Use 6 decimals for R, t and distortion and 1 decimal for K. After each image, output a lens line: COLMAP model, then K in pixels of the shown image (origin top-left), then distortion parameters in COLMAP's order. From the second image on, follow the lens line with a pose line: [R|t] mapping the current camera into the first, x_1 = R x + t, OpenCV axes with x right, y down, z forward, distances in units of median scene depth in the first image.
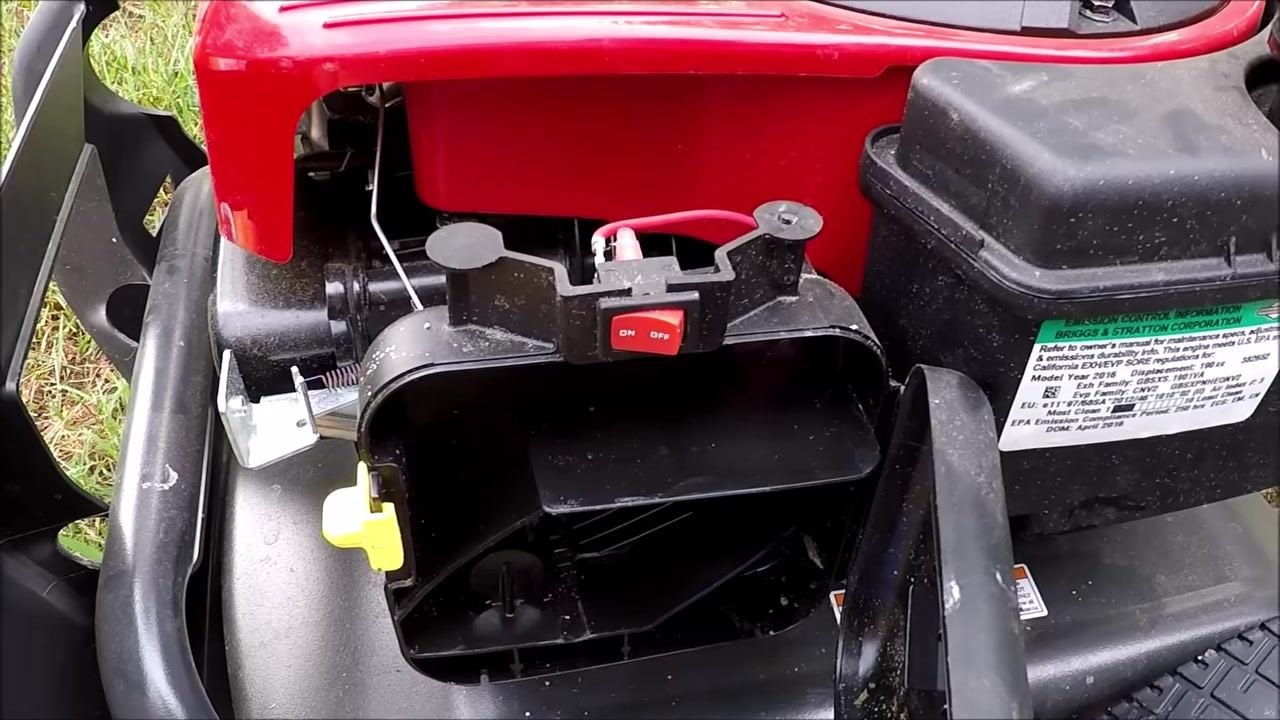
lens RADIAL K [[1188.5, 0, 713.6], [0, 1188.5, 365.6], [0, 0, 1]] dist [-0.230840, 0.045793]
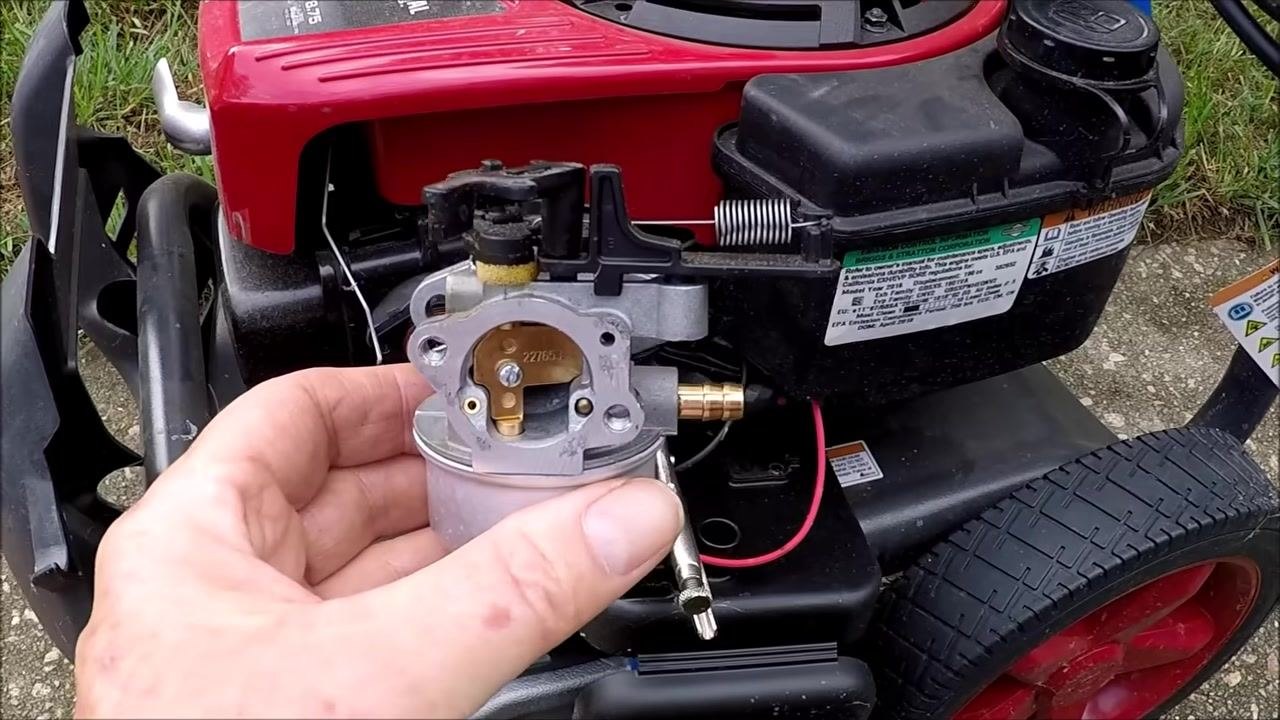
lens RADIAL K [[1188.5, 0, 713.6], [0, 1188.5, 365.6], [0, 0, 1]] dist [-0.230840, 0.045793]
pose [[0.989108, -0.089214, 0.117071, -0.062125], [0.083501, 0.995106, 0.052841, 0.010221], [-0.121212, -0.042490, 0.991717, -0.423015]]
